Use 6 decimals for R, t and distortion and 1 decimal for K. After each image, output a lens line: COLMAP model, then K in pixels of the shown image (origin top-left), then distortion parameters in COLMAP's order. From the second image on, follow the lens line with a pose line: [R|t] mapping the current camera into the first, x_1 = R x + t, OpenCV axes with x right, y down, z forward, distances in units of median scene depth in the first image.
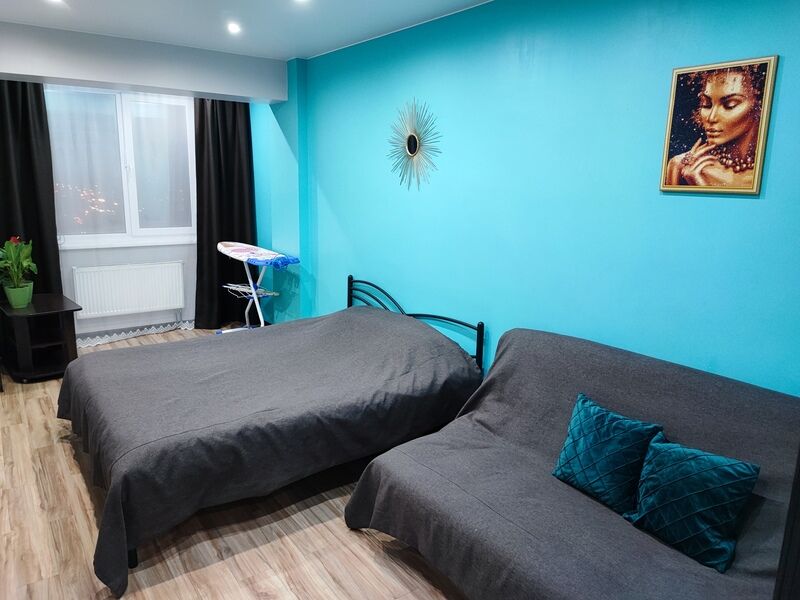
lens RADIAL K [[586.5, 0, 400.0], [0, 586.5, 300.0], [0, 0, 1]] dist [0.005274, -0.004550]
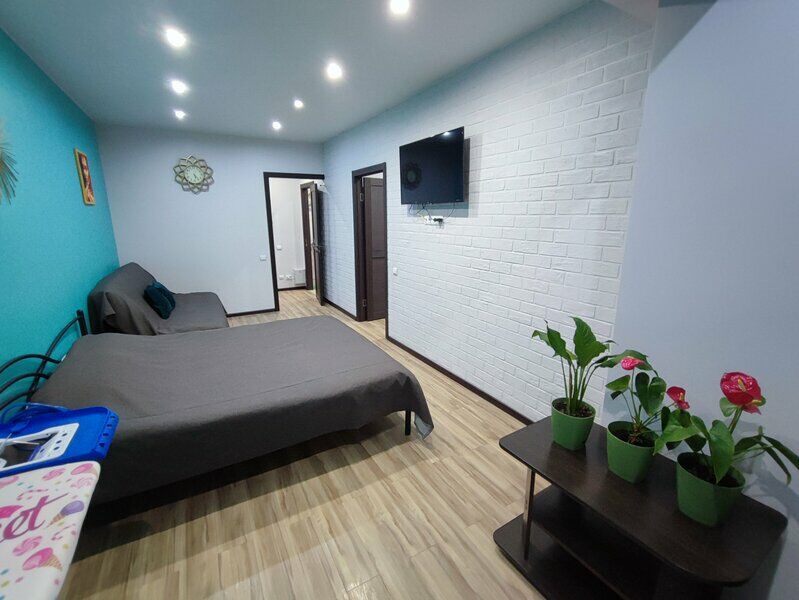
lens RADIAL K [[360.2, 0, 399.5], [0, 360.2, 300.0], [0, 0, 1]] dist [-0.001451, -0.000107]
pose [[-0.995956, -0.036060, 0.082294, -0.603140], [0.002664, 0.903675, 0.428211, -0.309619], [-0.089808, 0.426699, -0.899924, 1.608435]]
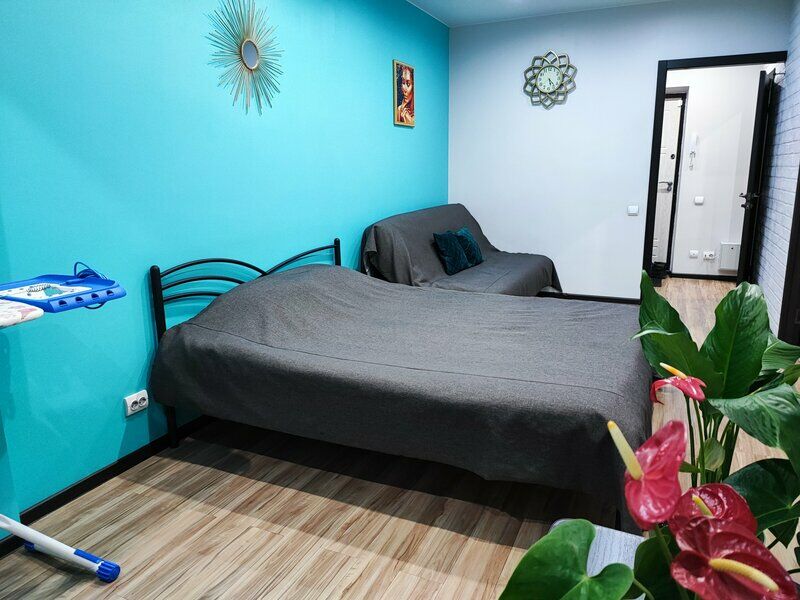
lens RADIAL K [[586.5, 0, 400.0], [0, 586.5, 300.0], [0, 0, 1]] dist [0.005274, -0.004550]
pose [[-0.503328, -0.201758, 0.840211, -0.891458], [0.183494, 0.925226, 0.332094, -0.204106], [-0.844388, 0.321327, -0.428671, 1.402538]]
